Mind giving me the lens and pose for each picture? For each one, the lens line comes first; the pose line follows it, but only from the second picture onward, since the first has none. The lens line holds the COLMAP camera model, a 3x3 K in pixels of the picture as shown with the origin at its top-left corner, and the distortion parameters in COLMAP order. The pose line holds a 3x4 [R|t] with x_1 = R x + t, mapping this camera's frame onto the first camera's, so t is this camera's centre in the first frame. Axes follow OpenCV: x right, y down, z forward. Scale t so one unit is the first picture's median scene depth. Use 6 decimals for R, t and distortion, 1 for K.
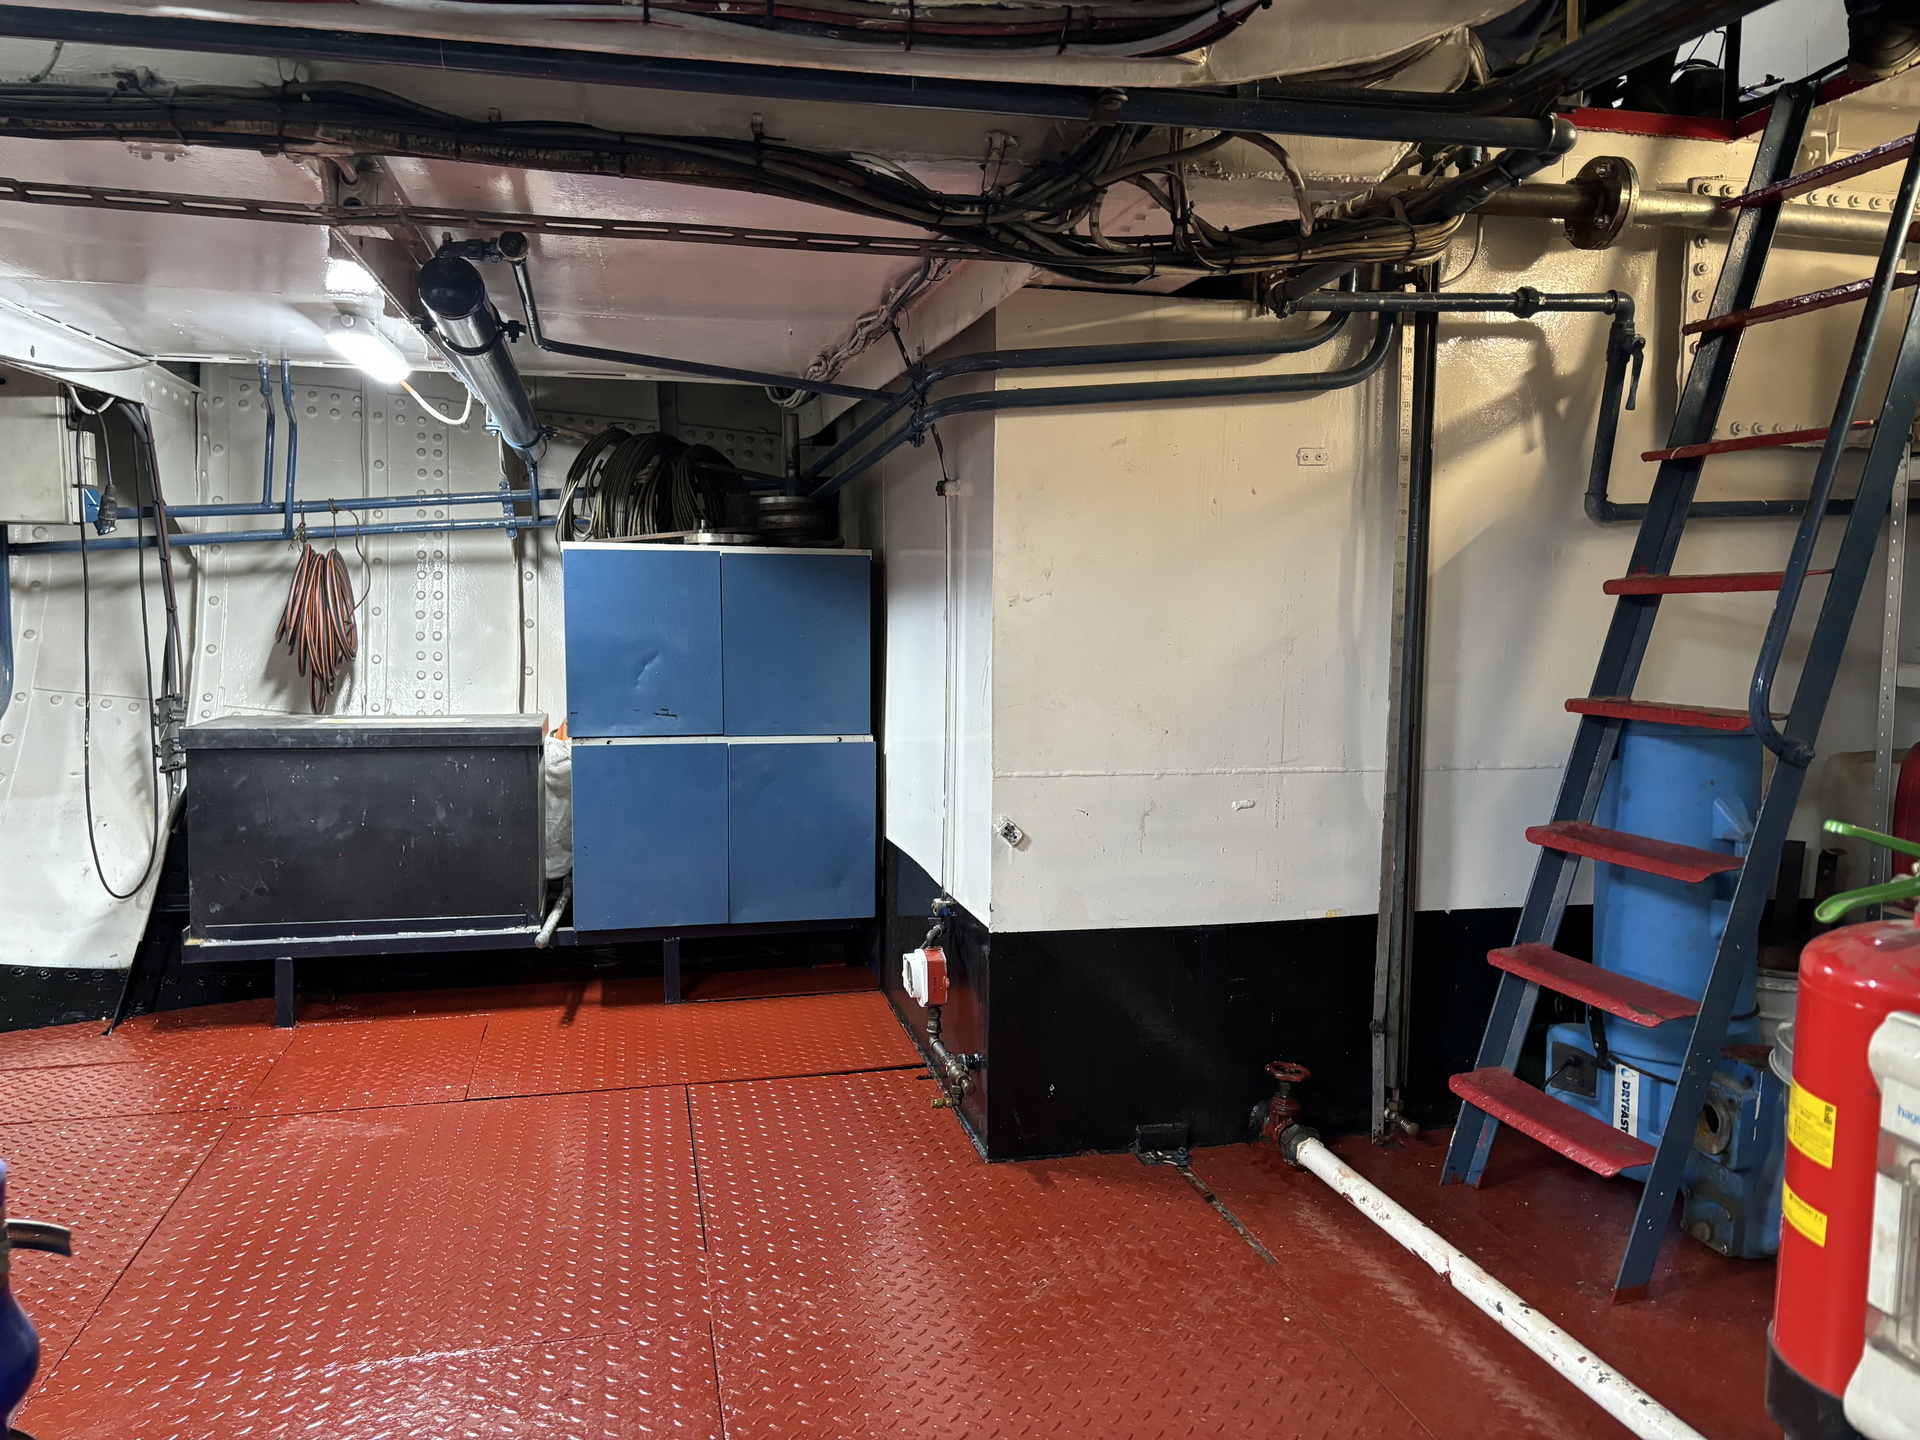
lens RADIAL K [[1448.4, 0, 966.2], [0, 1448.4, 718.8], [0, 0, 1]] dist [0.014272, -0.011392]
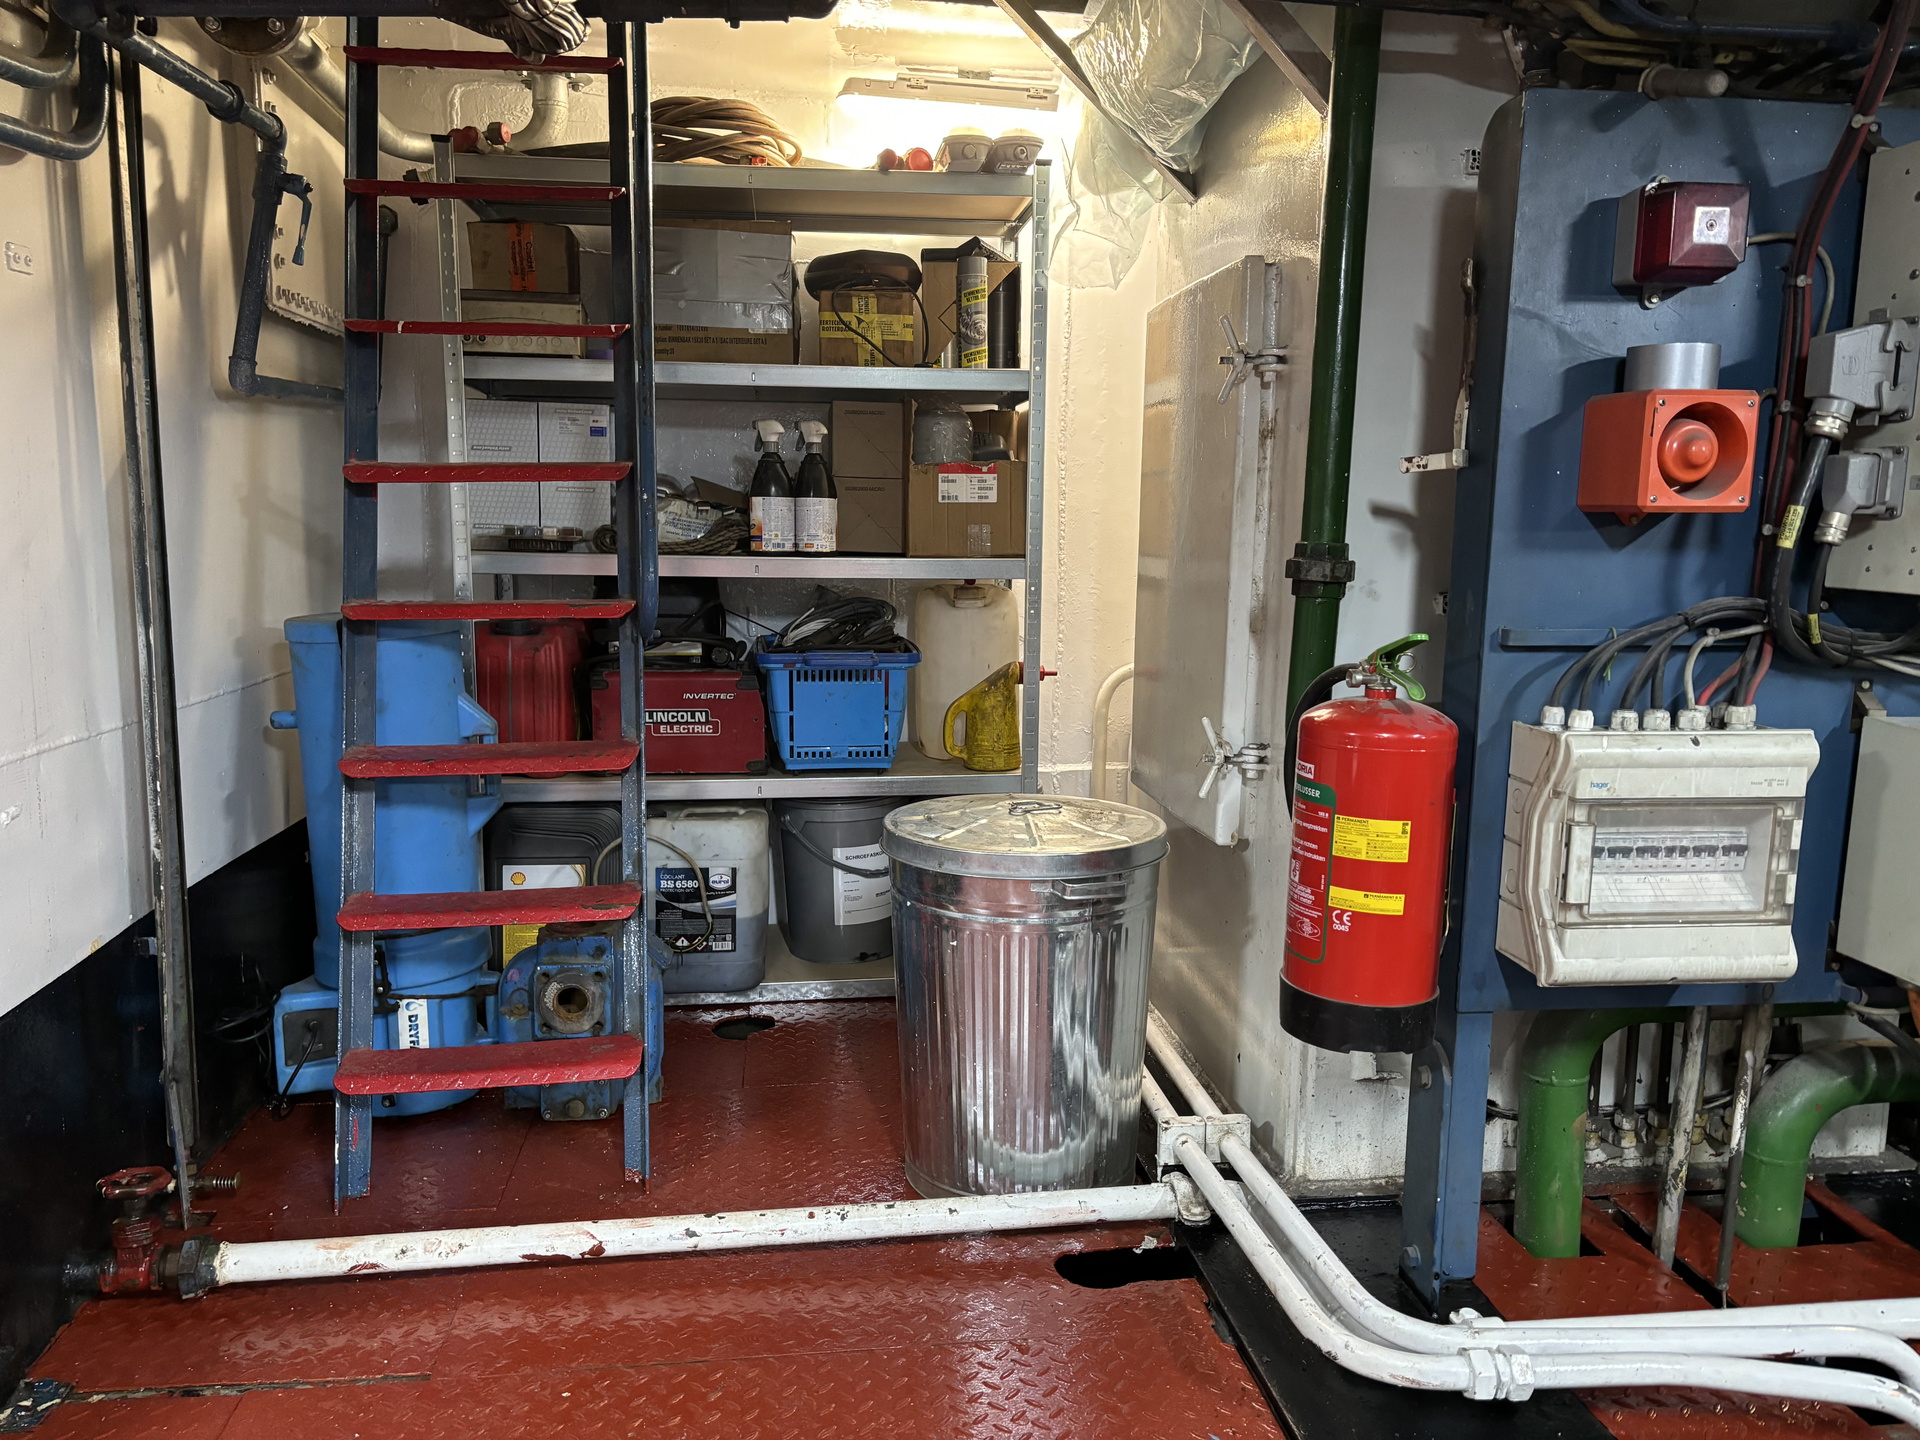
lens RADIAL K [[1448.4, 0, 962.0], [0, 1448.4, 714.8], [0, 0, 1]] dist [0.014272, -0.011392]
pose [[0.097278, -0.145386, 0.984581, -0.500216], [0.078440, 0.987316, 0.138040, -0.048959], [-0.992161, 0.063802, 0.107448, 0.692760]]
